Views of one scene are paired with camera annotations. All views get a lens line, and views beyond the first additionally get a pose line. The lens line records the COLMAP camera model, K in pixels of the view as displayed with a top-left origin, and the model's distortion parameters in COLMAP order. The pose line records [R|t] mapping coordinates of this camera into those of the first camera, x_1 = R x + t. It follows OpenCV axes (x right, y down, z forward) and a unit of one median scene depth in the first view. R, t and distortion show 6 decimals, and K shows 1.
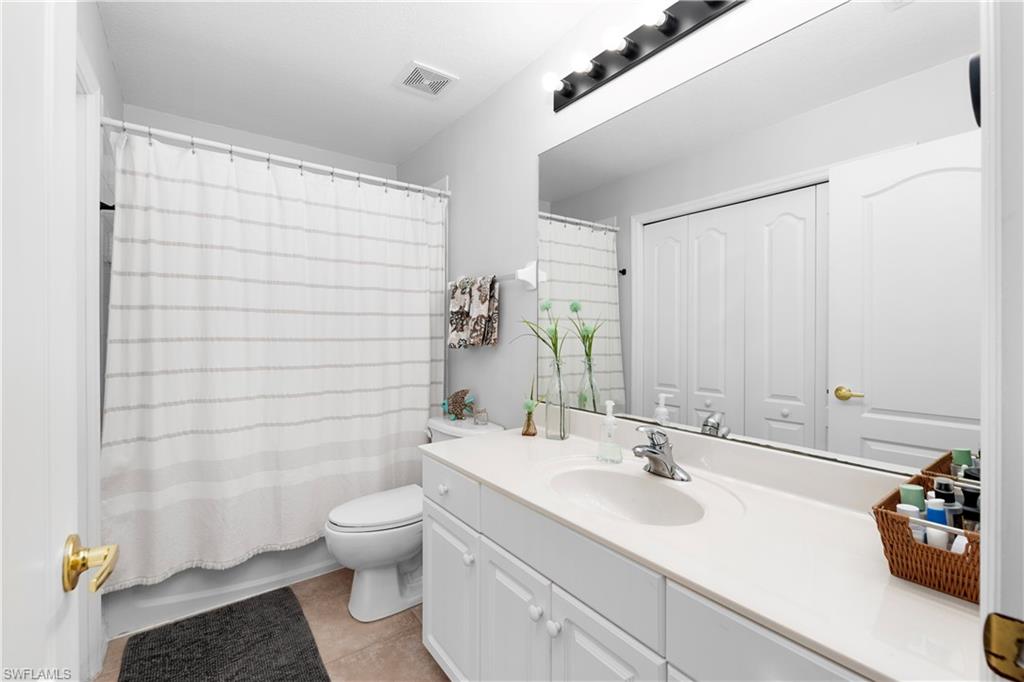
lens RADIAL K [[446.2, 0, 513.3], [0, 446.2, 338.9], [0, 0, 1]] dist [-0.000707, -0.000142]
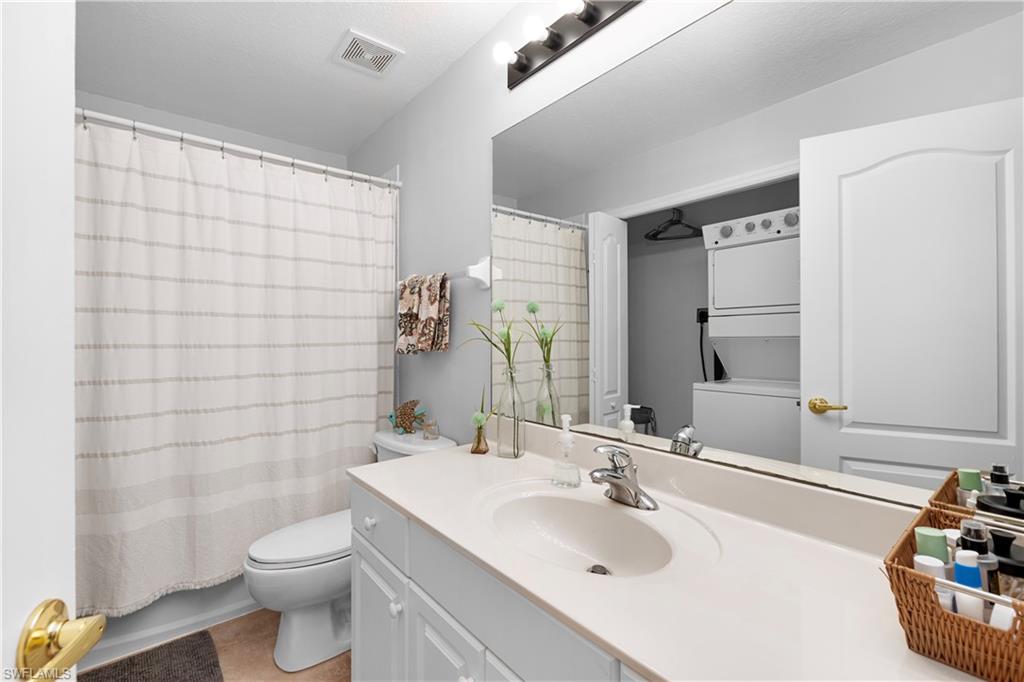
lens RADIAL K [[445.1, 0, 510.0], [0, 445.1, 343.9], [0, 0, 1]] dist [0.001478, -0.000445]
pose [[0.999032, -0.006258, 0.043544, 0.055707], [0.006101, 0.999974, 0.003734, -0.002364], [-0.043566, -0.003465, 0.999045, 0.113203]]
